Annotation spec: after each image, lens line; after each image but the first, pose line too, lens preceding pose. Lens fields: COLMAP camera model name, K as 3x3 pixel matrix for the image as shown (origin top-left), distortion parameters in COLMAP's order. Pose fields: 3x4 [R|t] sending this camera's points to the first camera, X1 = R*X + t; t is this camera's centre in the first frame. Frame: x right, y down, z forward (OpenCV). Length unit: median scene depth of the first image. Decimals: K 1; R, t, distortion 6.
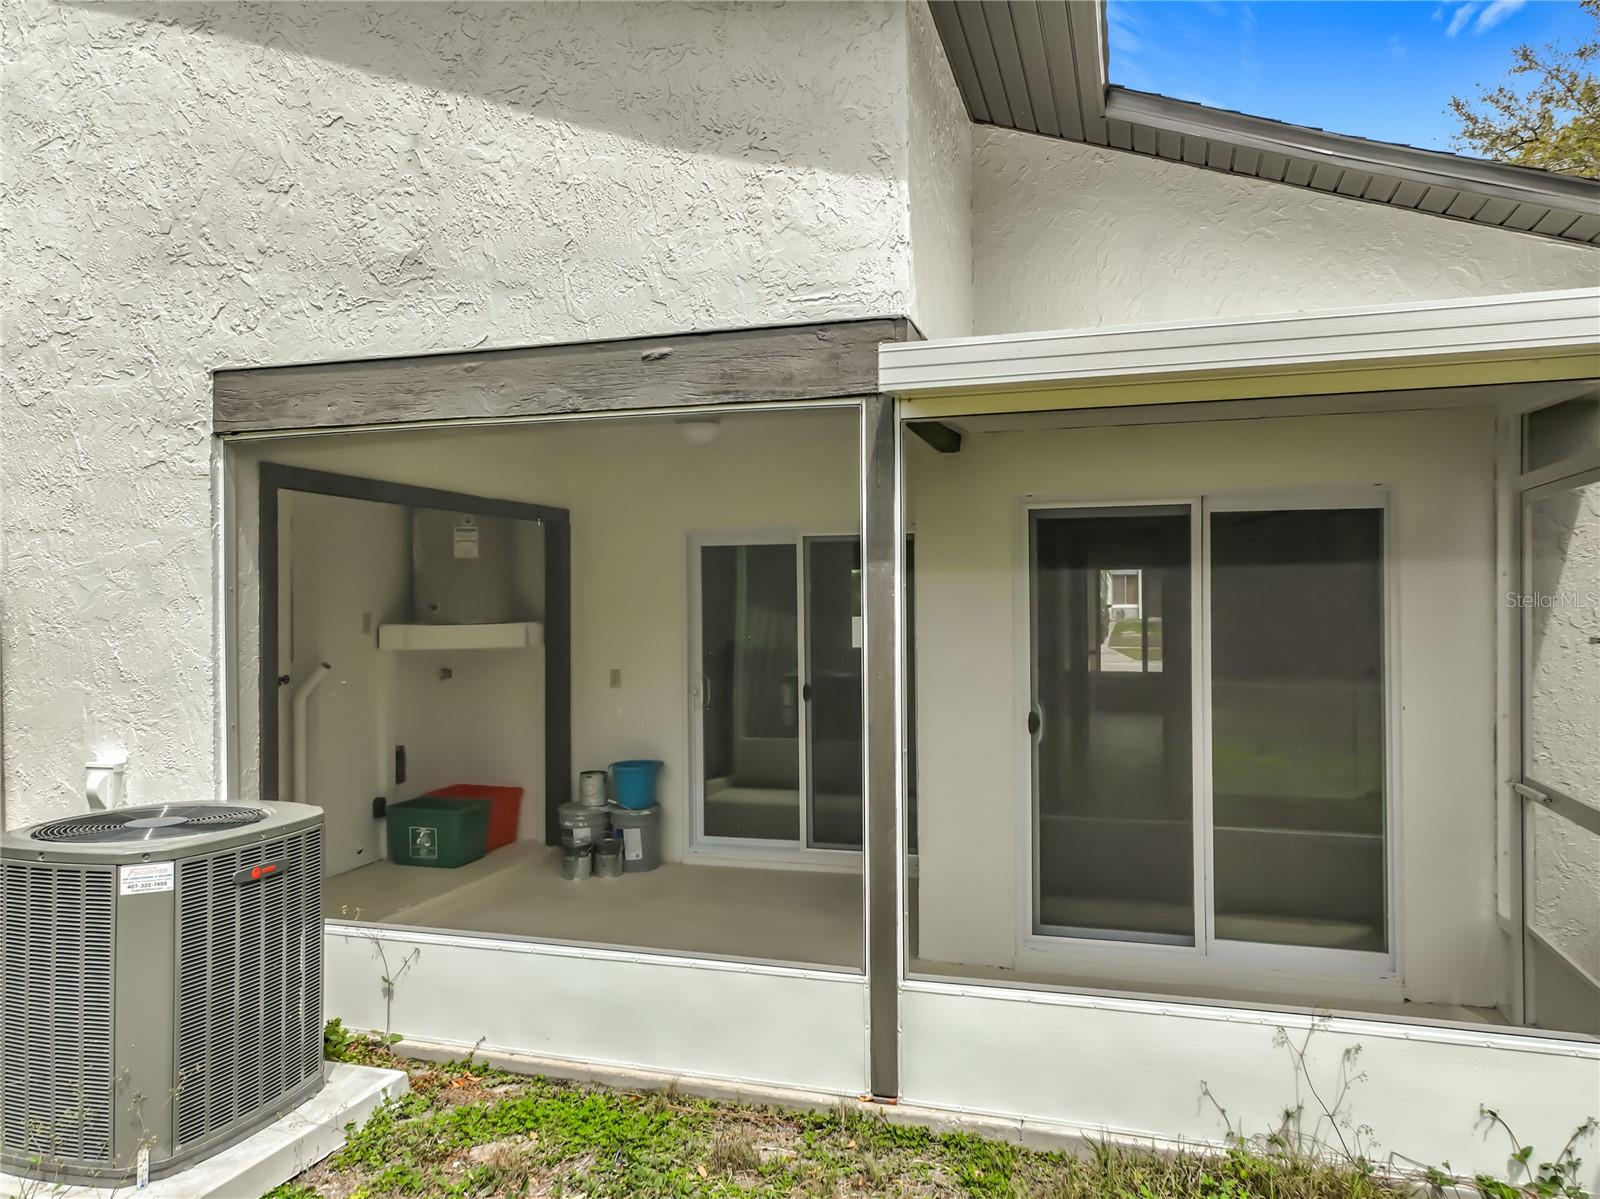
lens RADIAL K [[1116.2, 0, 806.3], [0, 1116.2, 598.9], [0, 0, 1]] dist [0.005404, 0.008220]
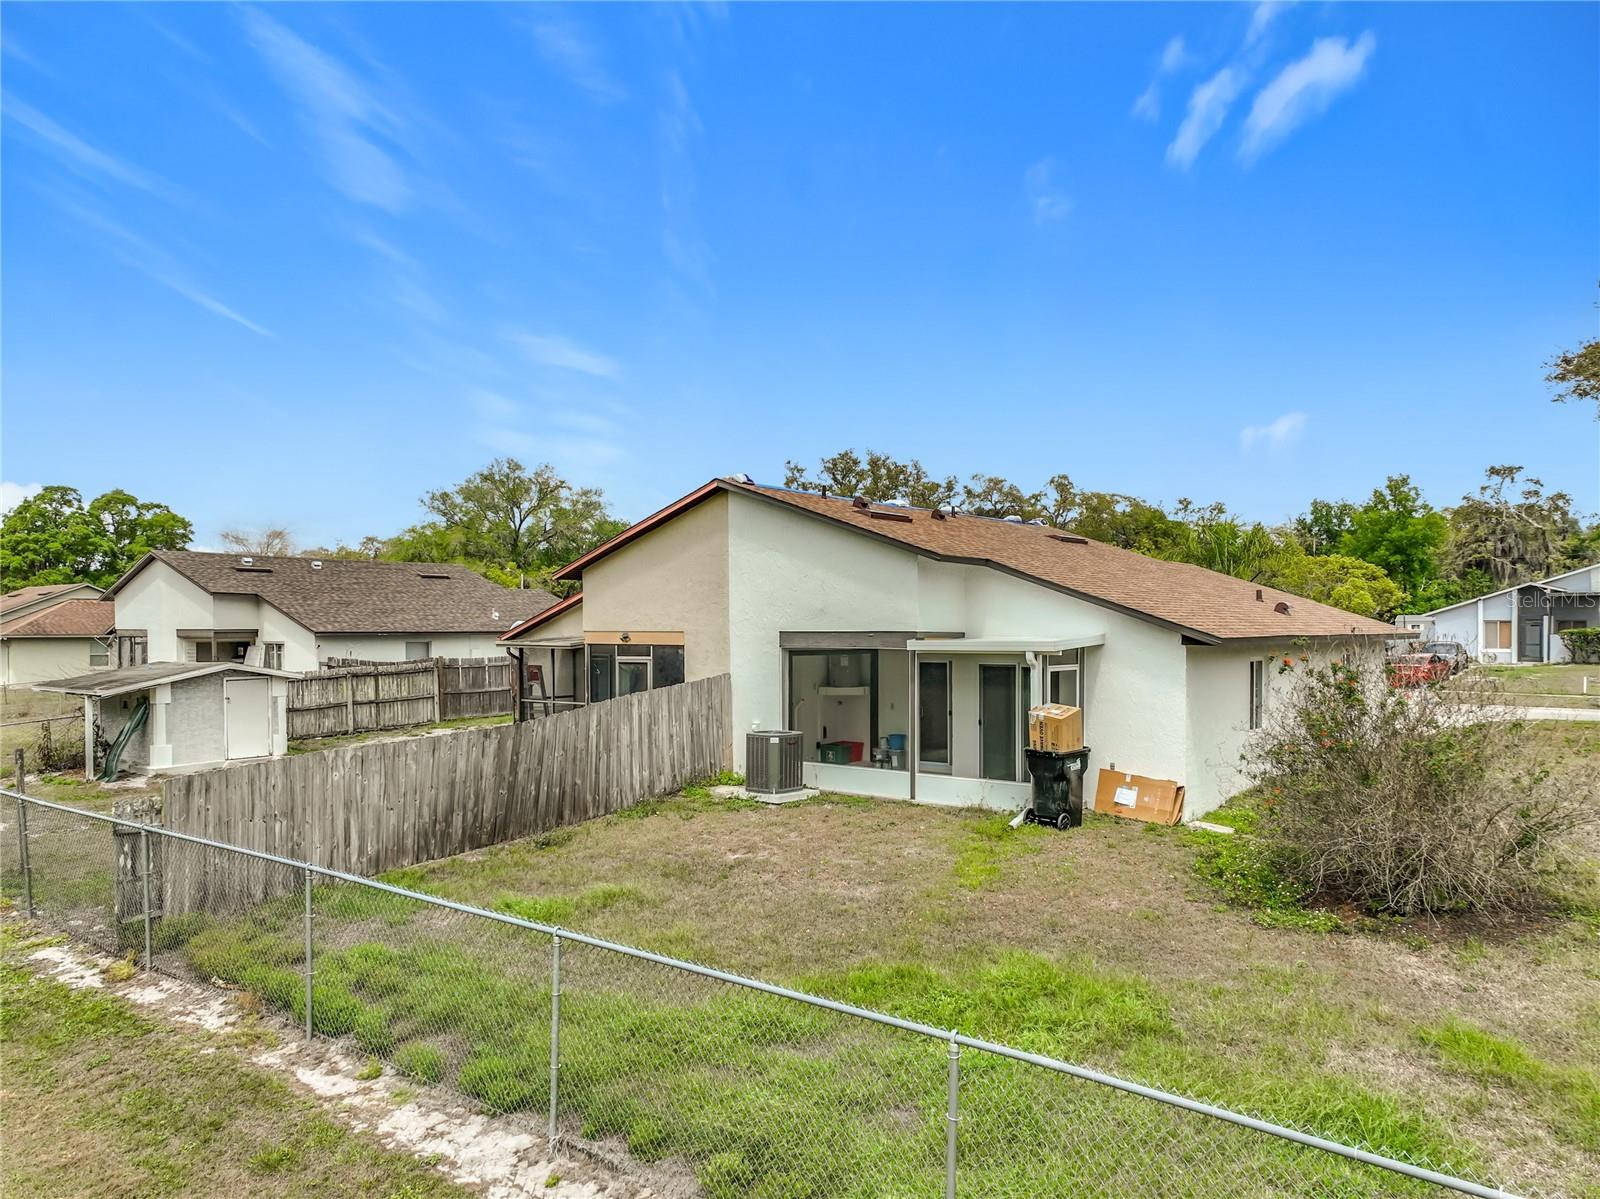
lens RADIAL K [[1116.2, 0, 806.3], [0, 1116.2, 598.9], [0, 0, 1]] dist [0.005404, 0.008220]
pose [[0.920824, -0.002796, -0.389968, 0.827124], [-0.004729, 0.999821, -0.018334, -0.169467], [0.389950, 0.018726, 0.920646, -1.946771]]
